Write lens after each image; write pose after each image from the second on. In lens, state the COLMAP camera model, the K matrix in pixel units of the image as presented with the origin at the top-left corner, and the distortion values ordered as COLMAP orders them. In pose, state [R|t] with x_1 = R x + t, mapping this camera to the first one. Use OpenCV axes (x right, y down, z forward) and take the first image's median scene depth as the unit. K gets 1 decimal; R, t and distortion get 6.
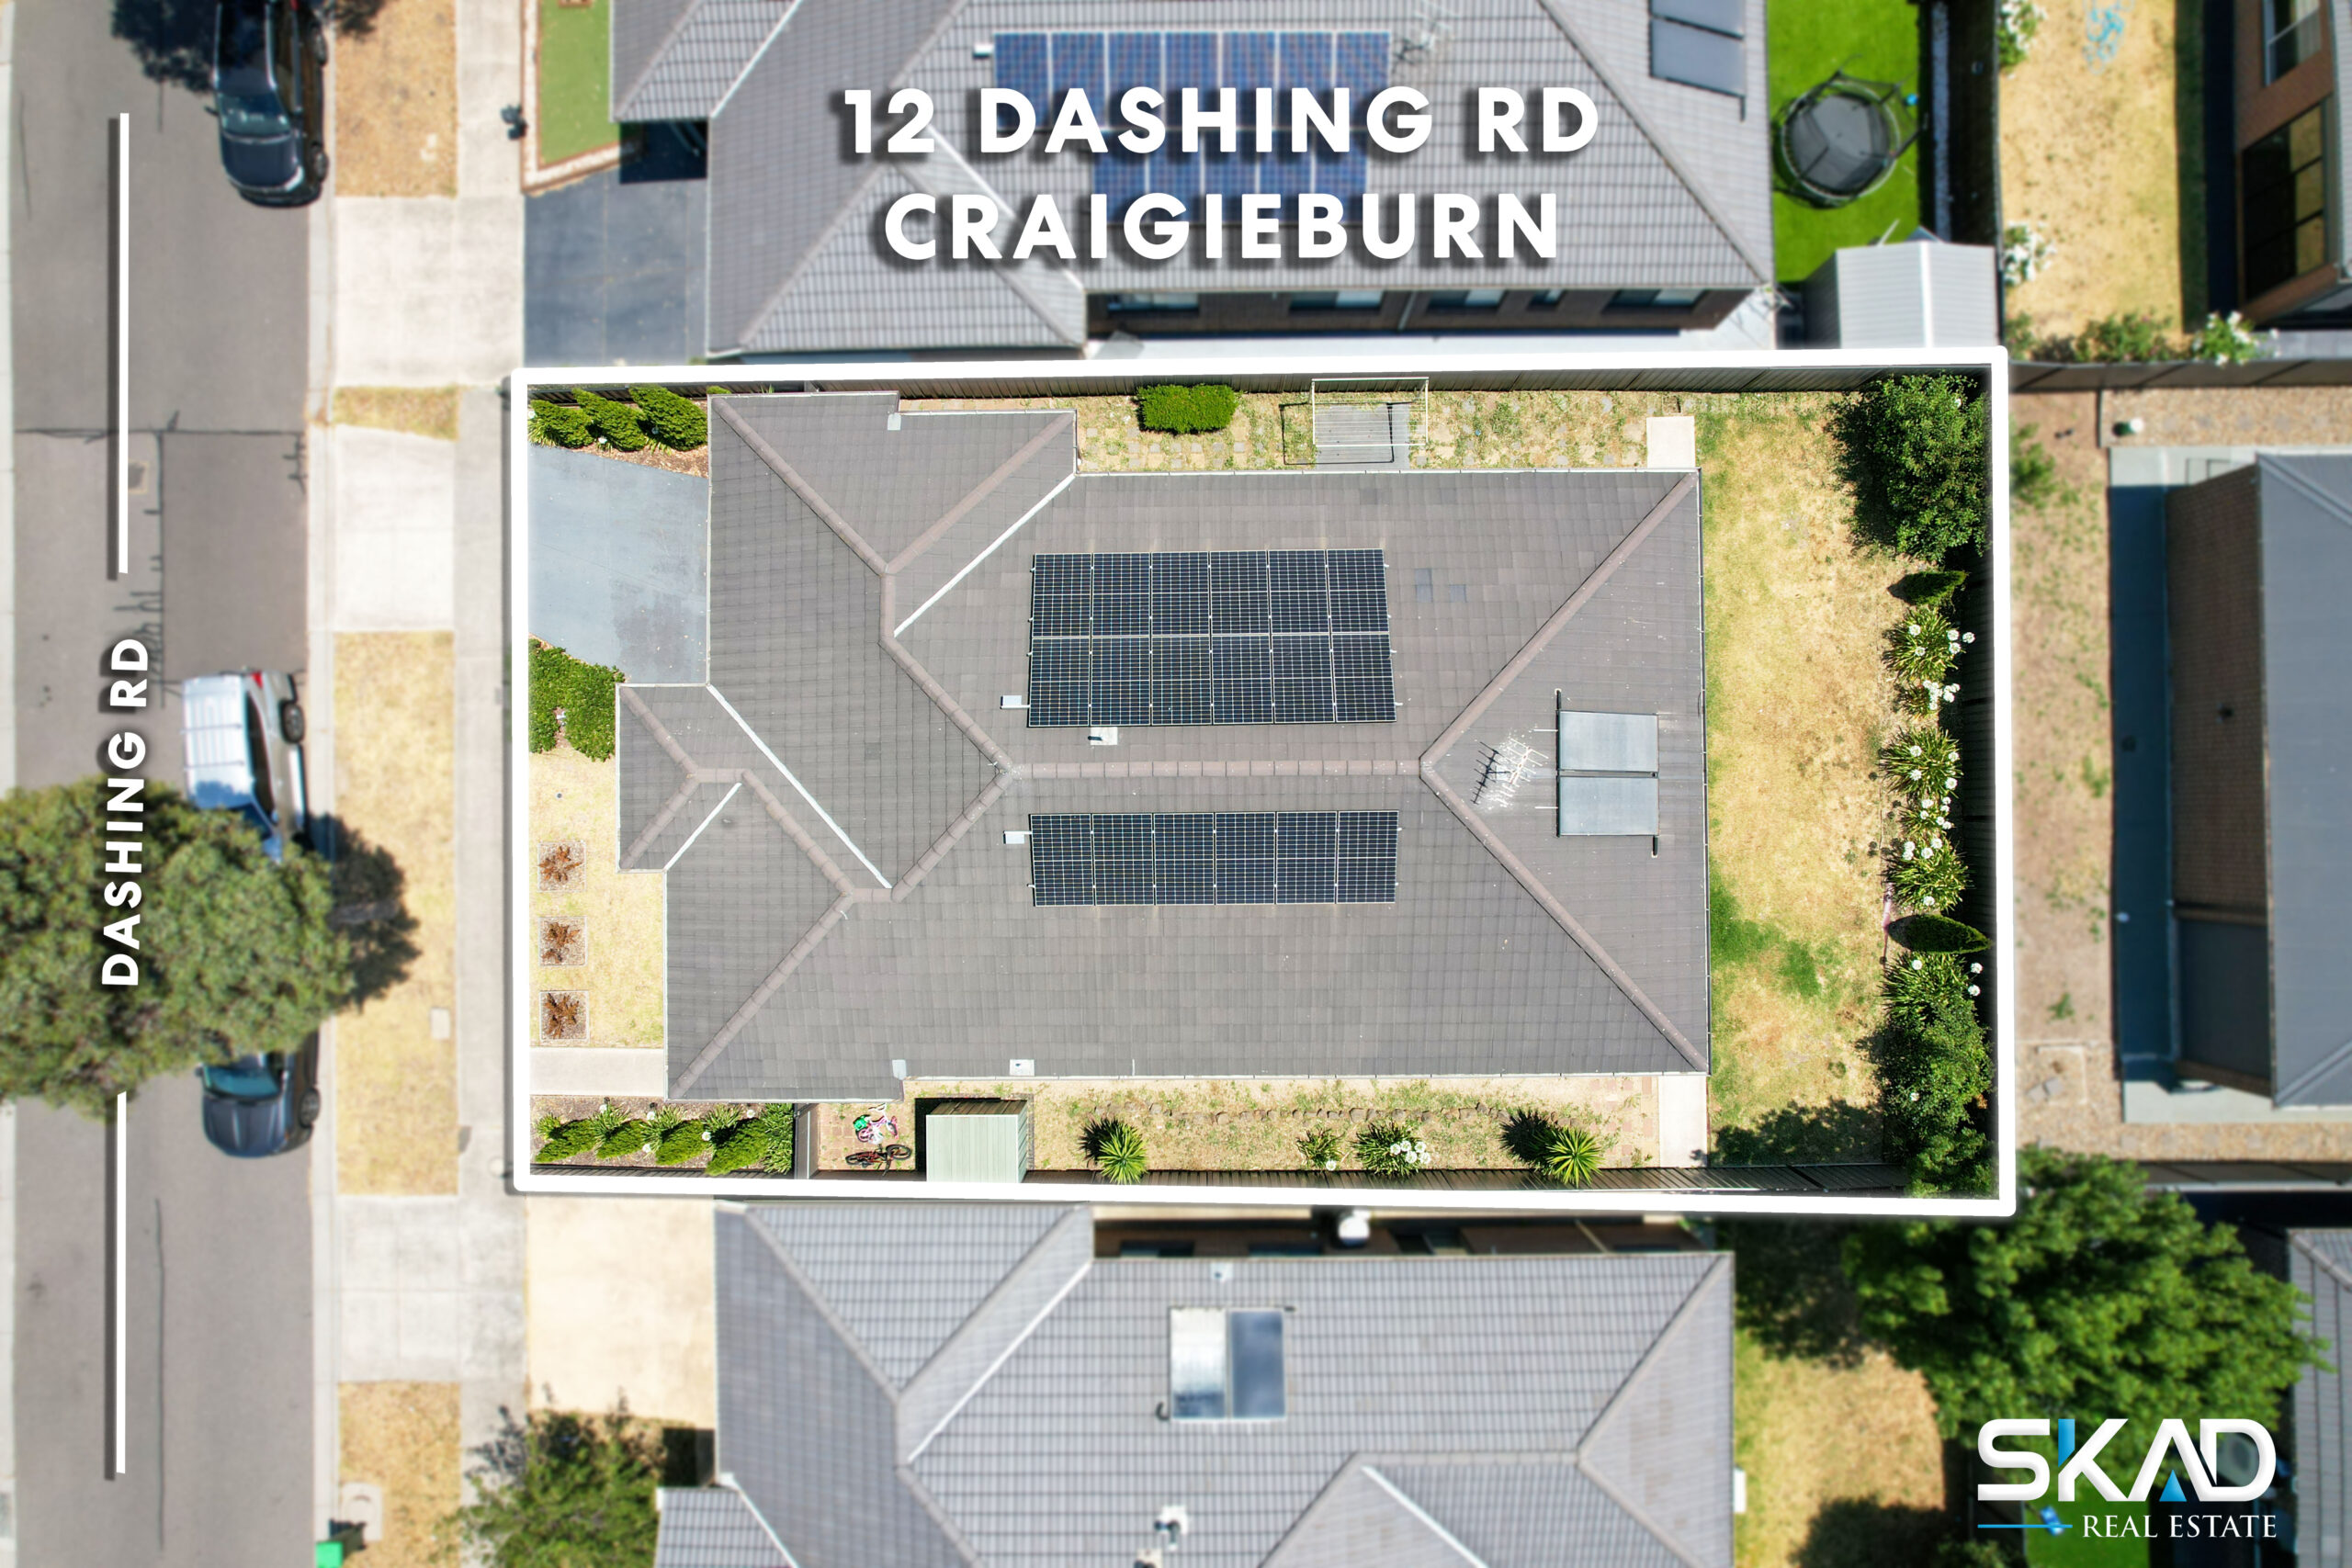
lens RADIAL K [[1508.9, 0, 1179.9], [0, 1508.9, 790.7], [0, 0, 1]] dist [-0.026653, 0.019705]
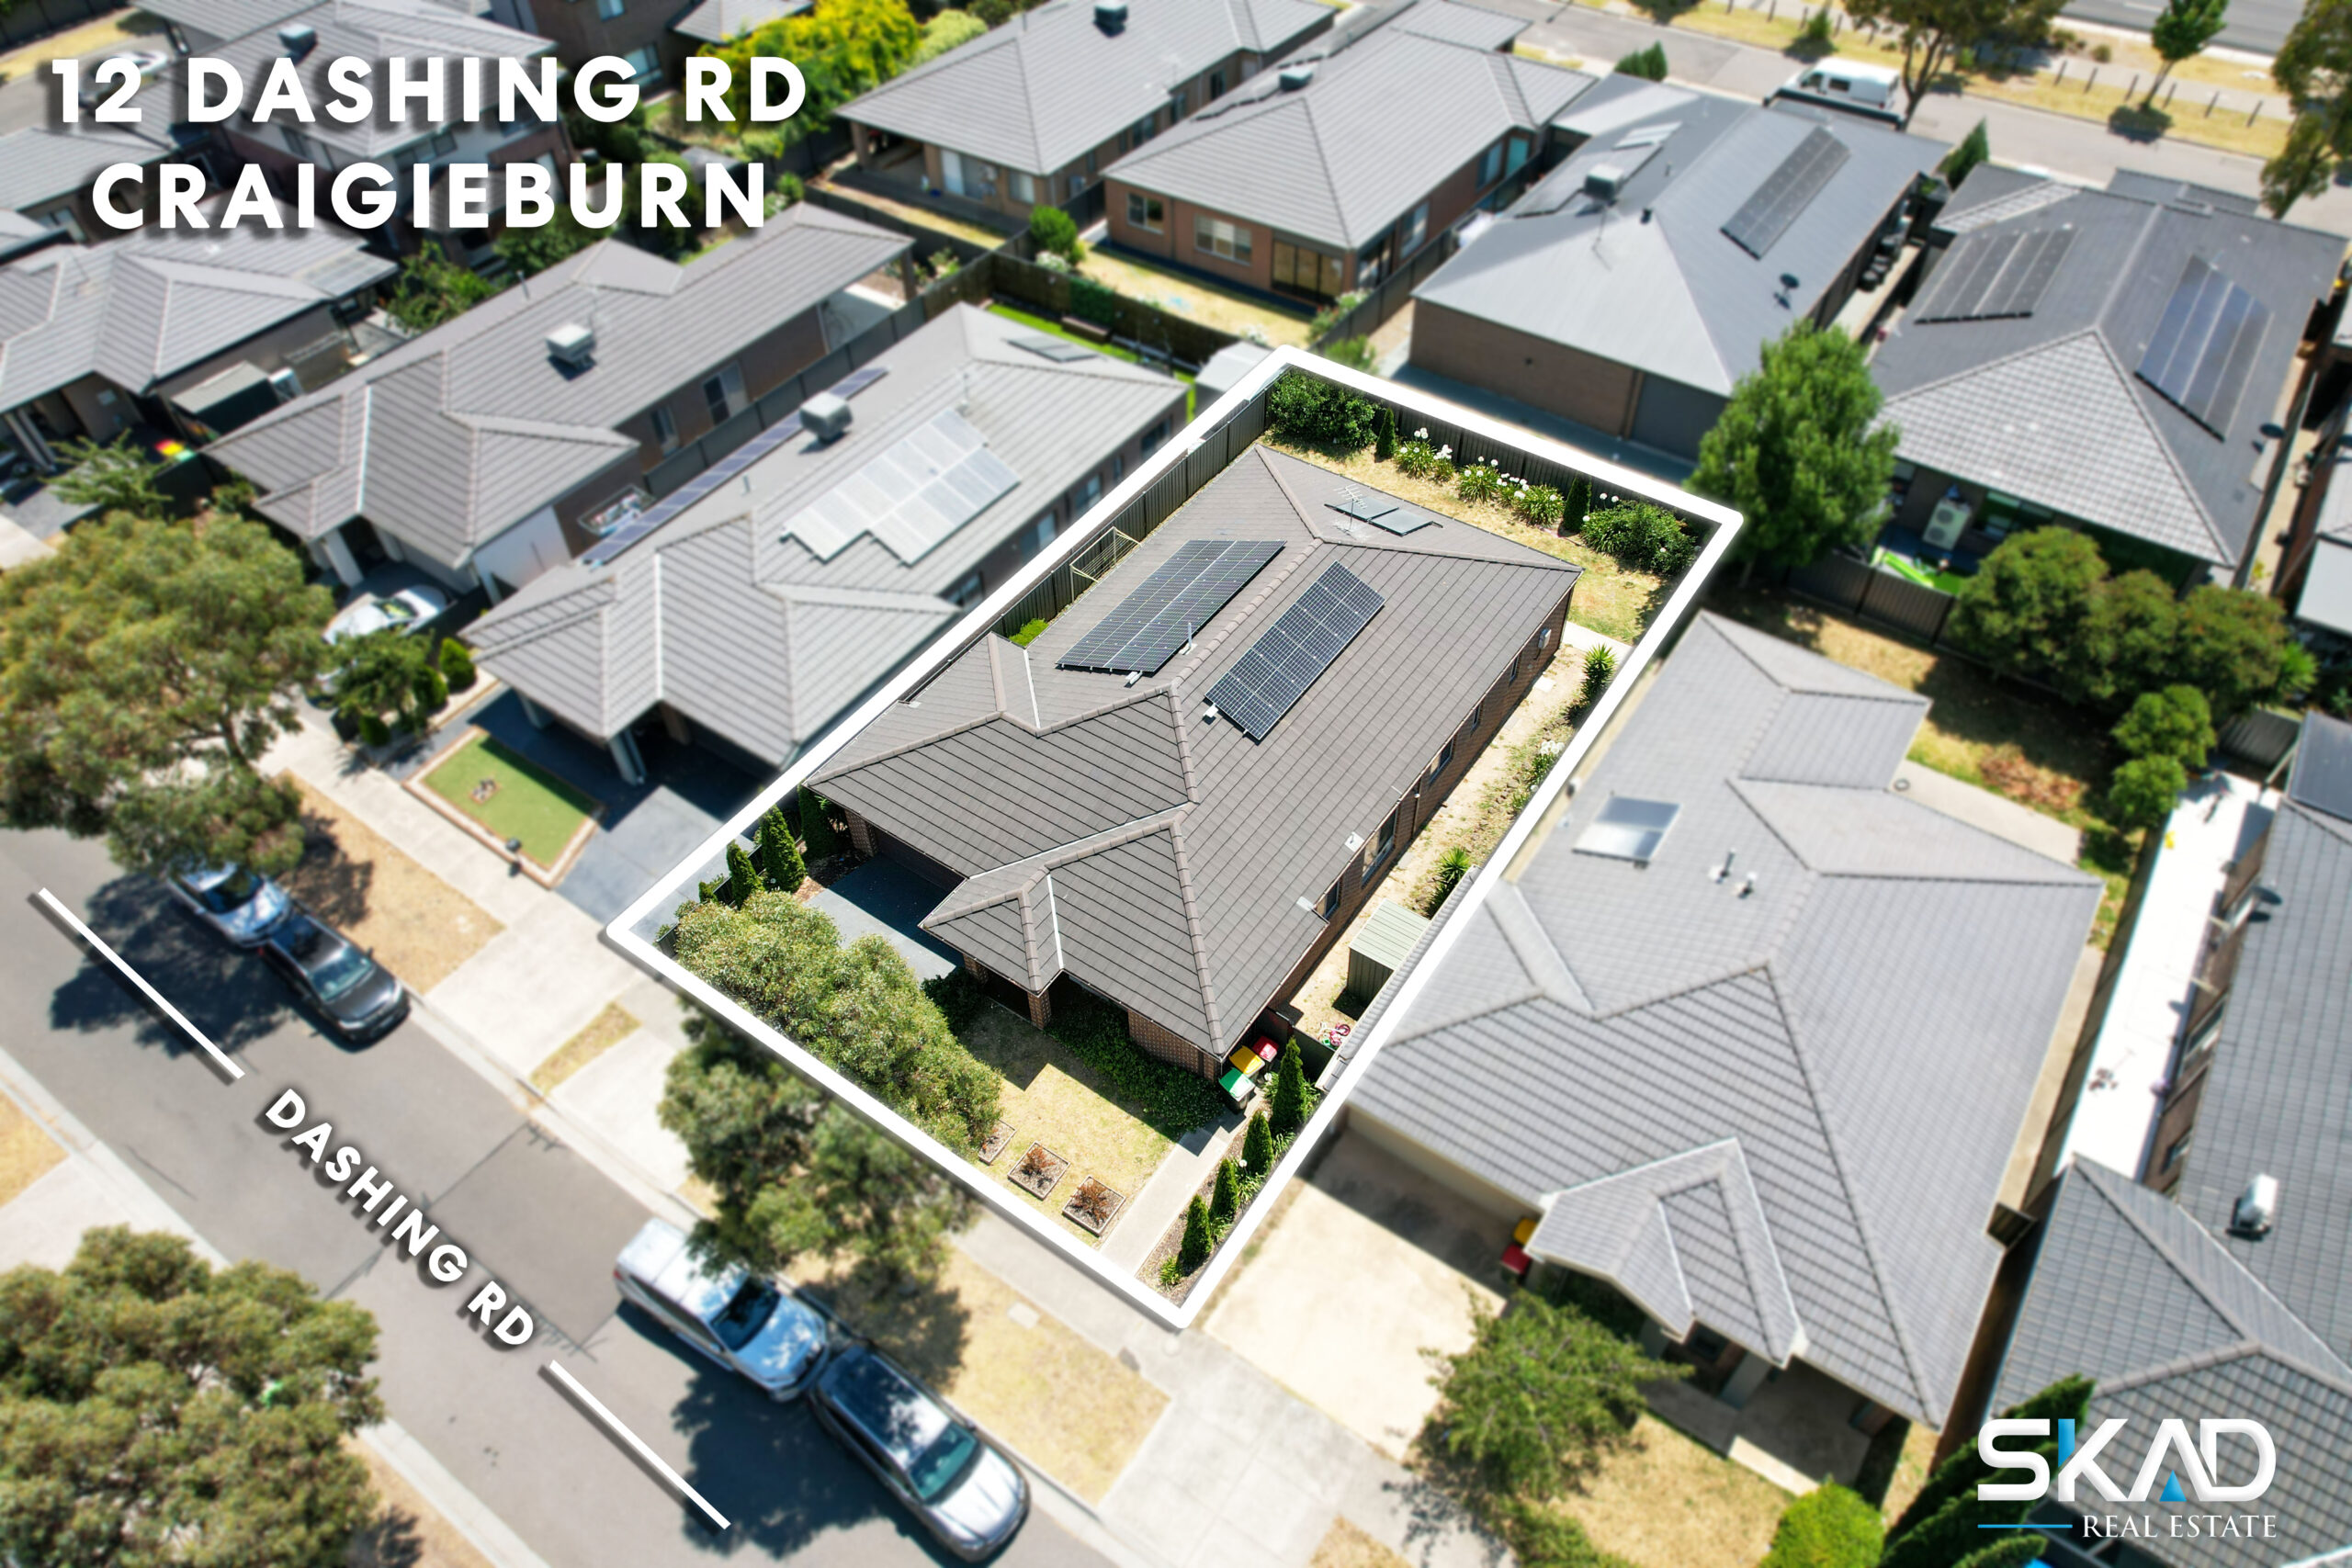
lens RADIAL K [[1508.9, 0, 1177.3], [0, 1508.9, 788.9], [0, 0, 1]] dist [-0.026653, 0.019705]
pose [[0.579391, -0.596993, 0.554892, -0.792414], [0.814978, 0.433353, -0.384728, 0.481354], [-0.010784, 0.675133, 0.737618, 0.011066]]
